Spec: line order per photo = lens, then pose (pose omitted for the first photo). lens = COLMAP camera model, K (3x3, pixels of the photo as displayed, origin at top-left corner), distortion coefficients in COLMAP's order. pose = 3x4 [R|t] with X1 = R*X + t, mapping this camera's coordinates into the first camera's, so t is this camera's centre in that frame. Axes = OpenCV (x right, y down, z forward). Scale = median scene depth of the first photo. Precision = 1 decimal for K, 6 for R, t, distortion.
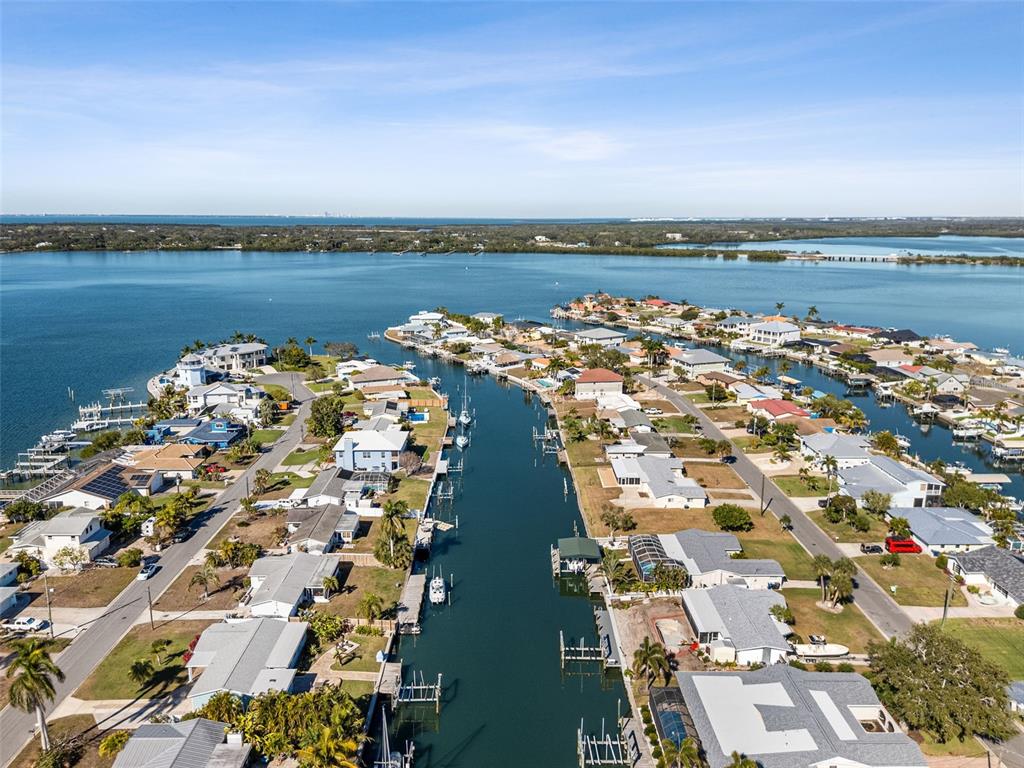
lens RADIAL K [[763.3, 0, 512.0], [0, 763.3, 384.0], [0, 0, 1]] dist [0.077822, -0.070799]
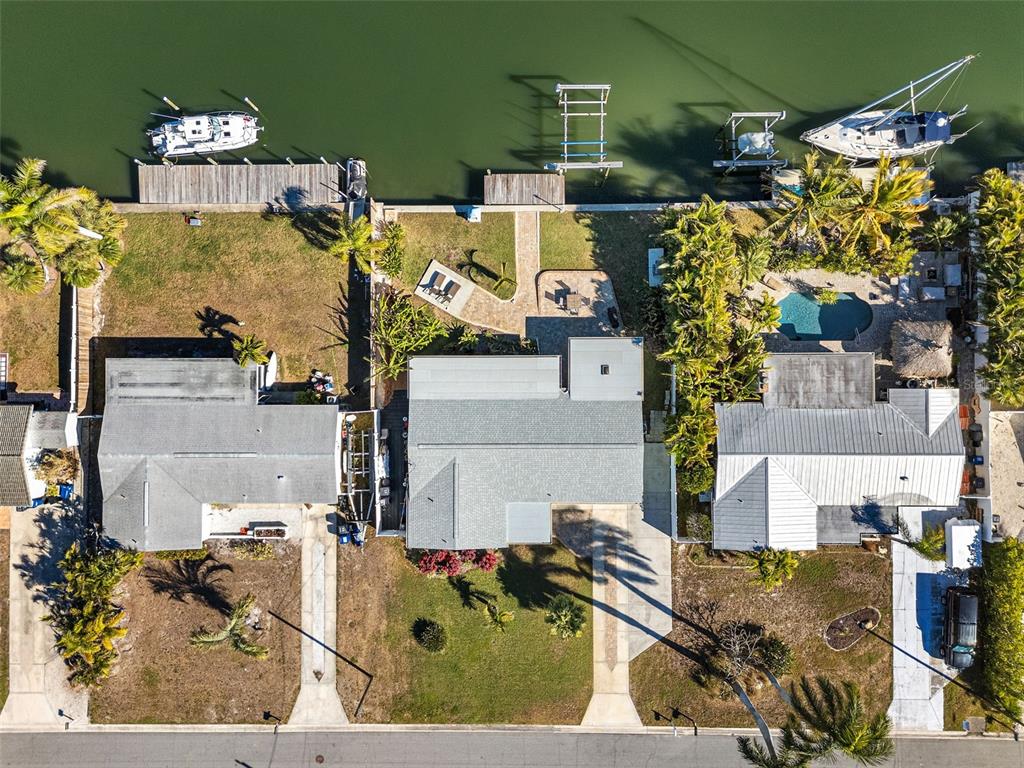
lens RADIAL K [[763.3, 0, 512.0], [0, 763.3, 384.0], [0, 0, 1]] dist [0.077822, -0.070799]
pose [[0.011658, -0.999757, 0.018688, -0.220933], [0.228235, 0.020857, 0.973383, -0.119475], [-0.973536, -0.007082, 0.228423, 0.627457]]
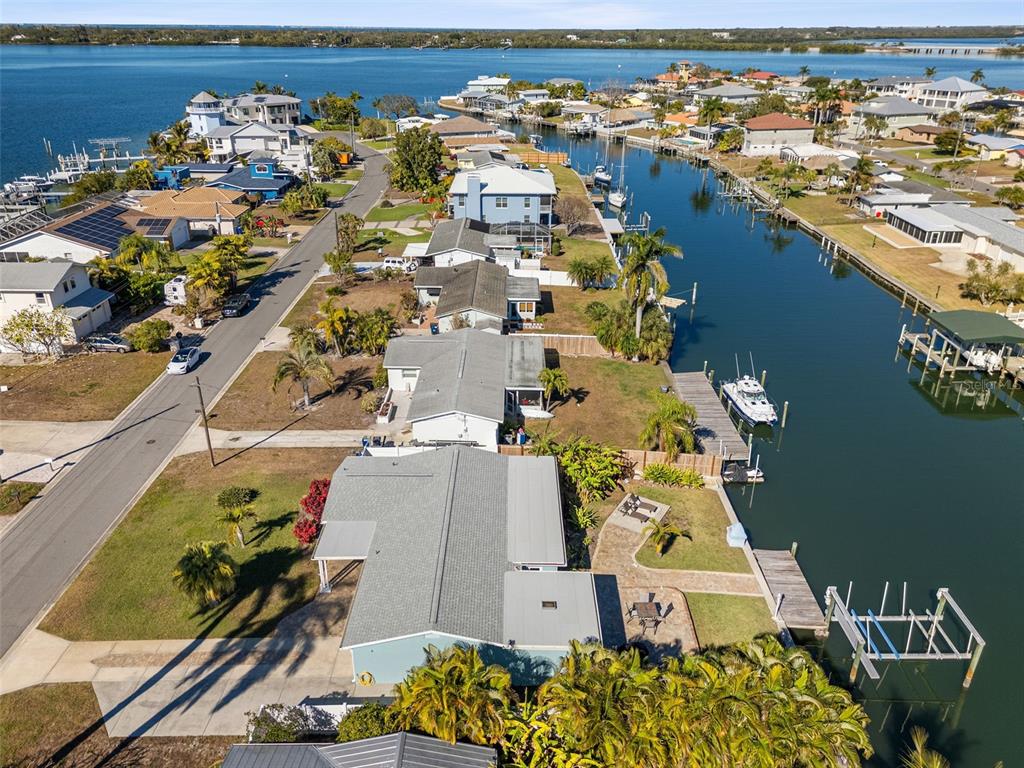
lens RADIAL K [[763.3, 0, 512.0], [0, 763.3, 384.0], [0, 0, 1]] dist [0.077822, -0.070799]
pose [[0.999901, 0.006596, -0.012462, -0.216099], [-0.003771, 0.976741, 0.214387, 0.130175], [0.013586, -0.214319, 0.976669, 0.435349]]
